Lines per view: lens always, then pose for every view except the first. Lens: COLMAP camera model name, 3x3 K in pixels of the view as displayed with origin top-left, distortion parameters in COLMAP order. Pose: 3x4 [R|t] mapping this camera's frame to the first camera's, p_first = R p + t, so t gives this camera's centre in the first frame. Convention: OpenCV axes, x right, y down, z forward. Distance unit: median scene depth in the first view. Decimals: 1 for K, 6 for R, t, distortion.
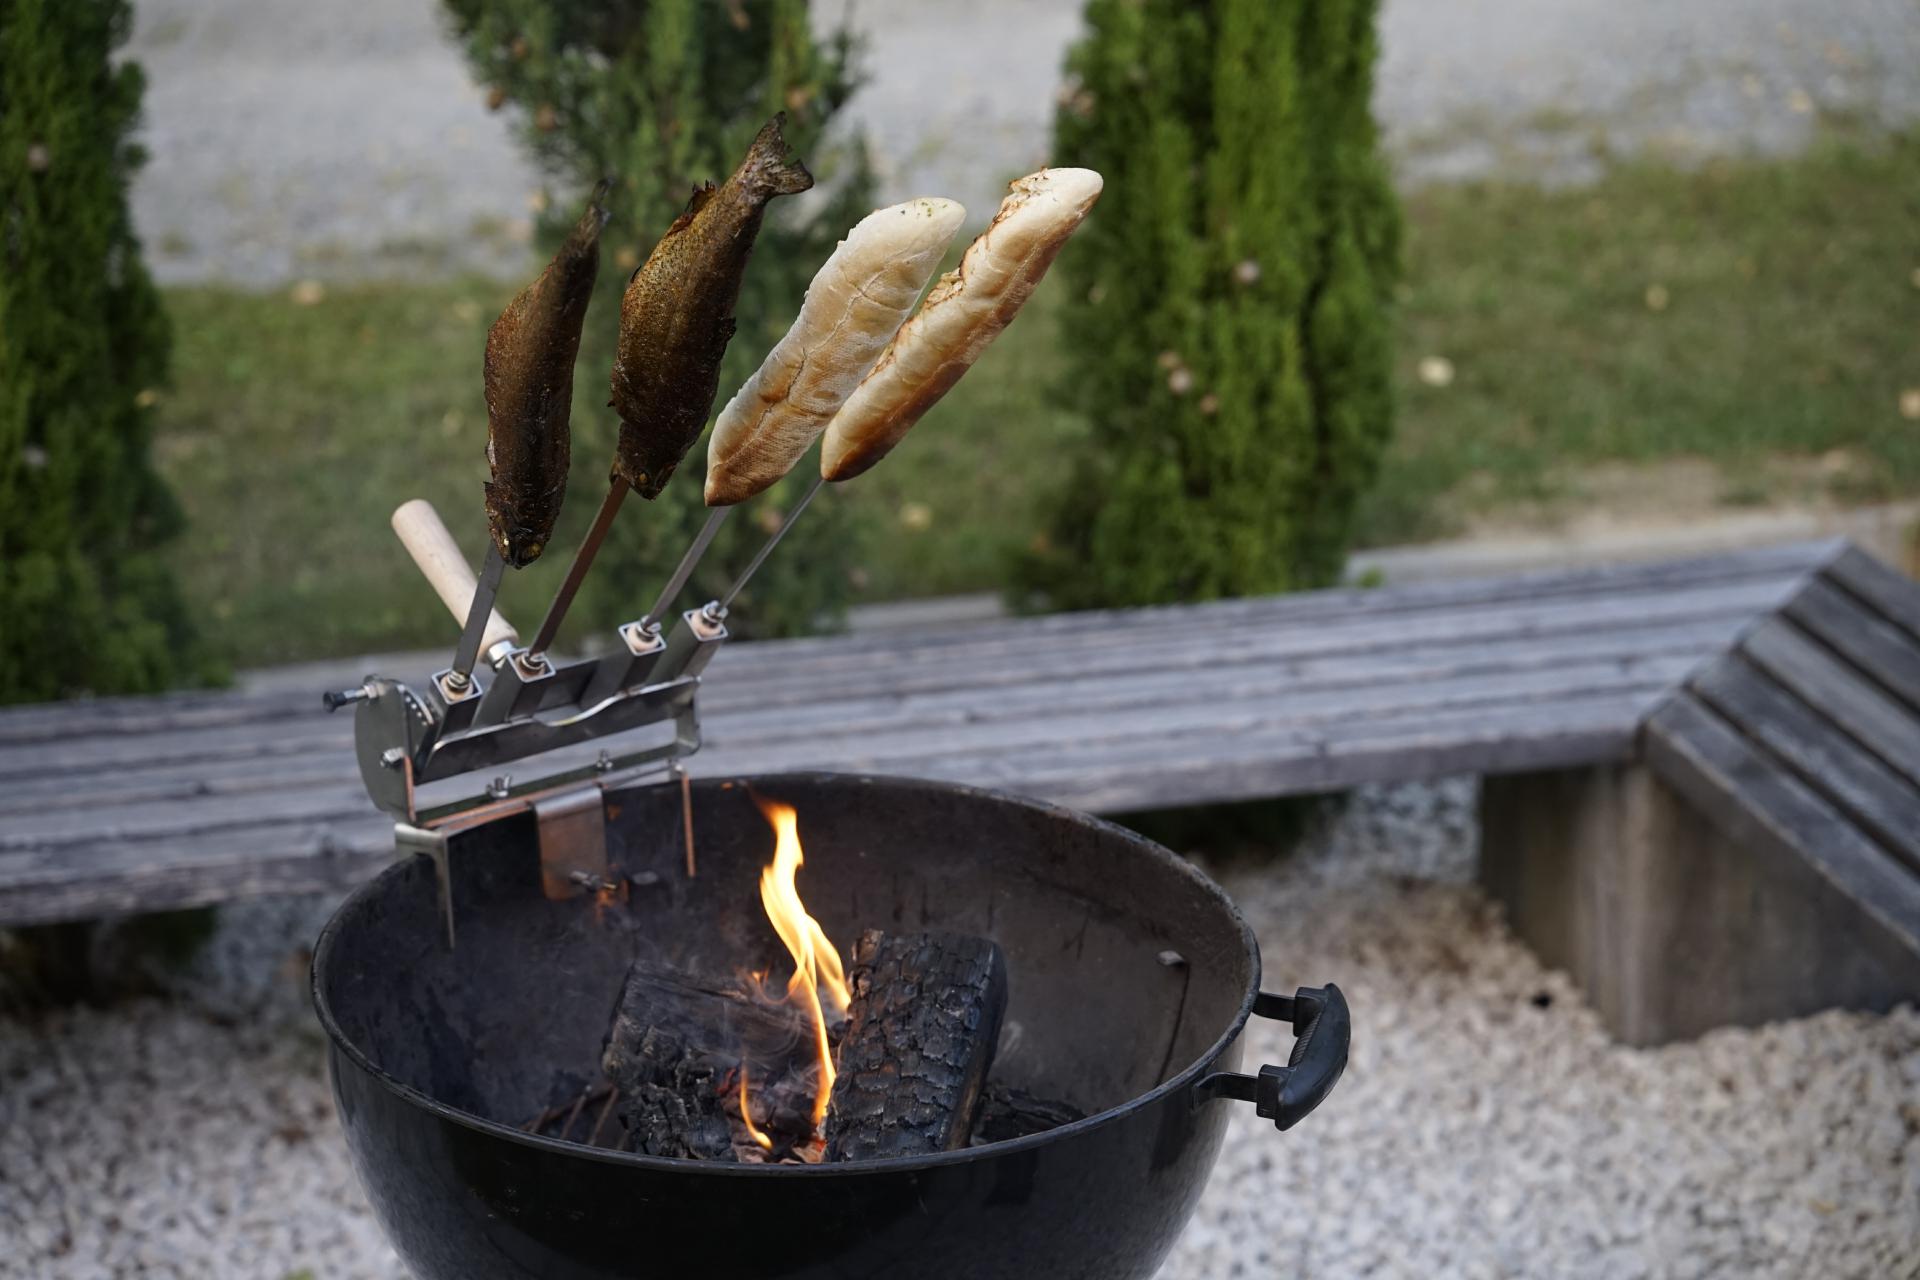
lens RADIAL K [[3645.6, 0, 962.8], [0, 3645.6, 651.0], [0, 0, 1]] dist [0.392938, 0.000000]
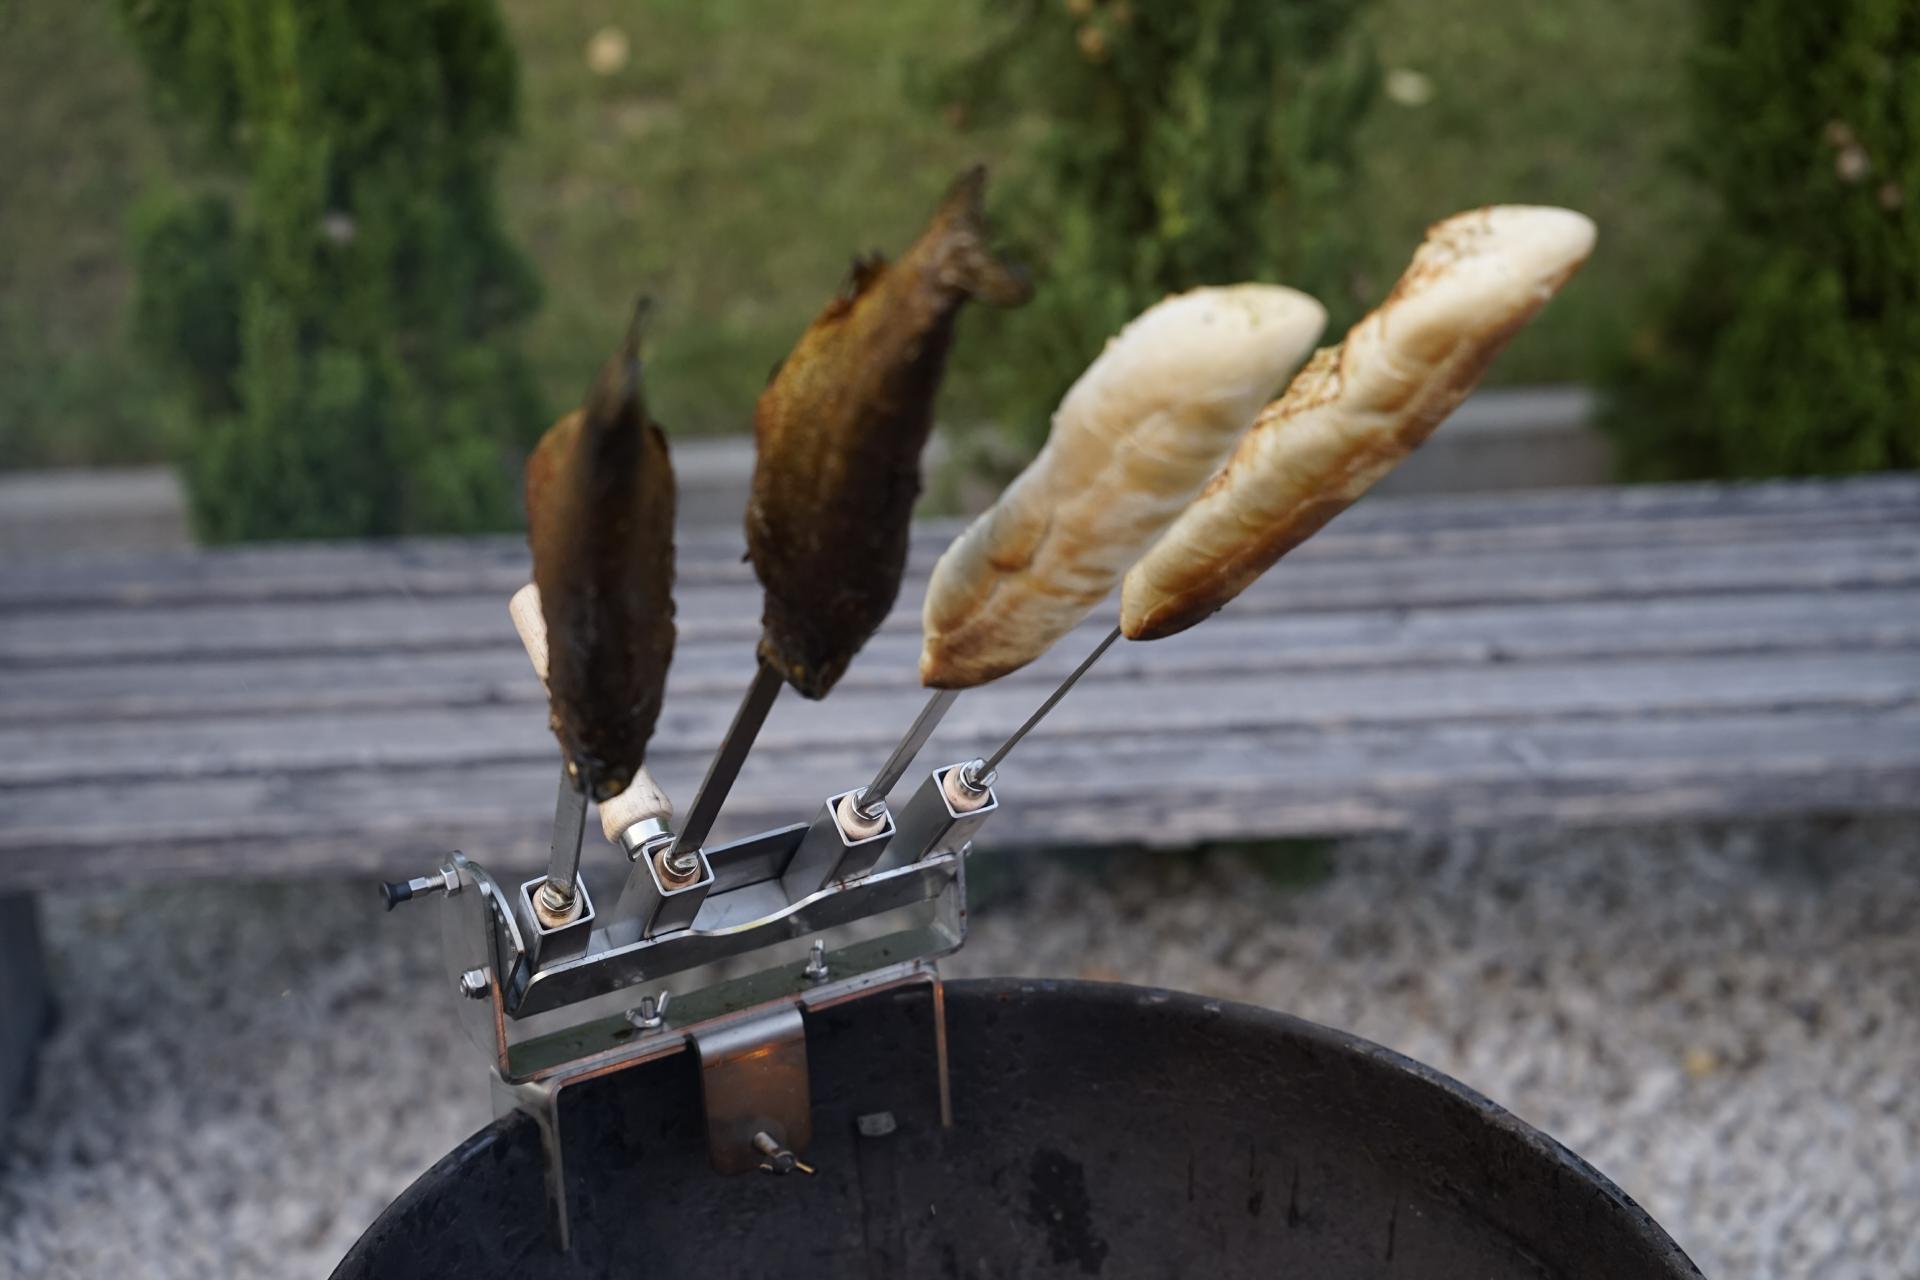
lens RADIAL K [[3645.6, 0, 953.1], [0, 3645.6, 635.3], [0, 0, 1]] dist [0.392938, 0.000000]
pose [[0.979875, 0.074801, -0.185069, 0.035524], [-0.047356, 0.987777, 0.148504, -0.100588], [0.193915, -0.136752, 0.971440, 0.280738]]
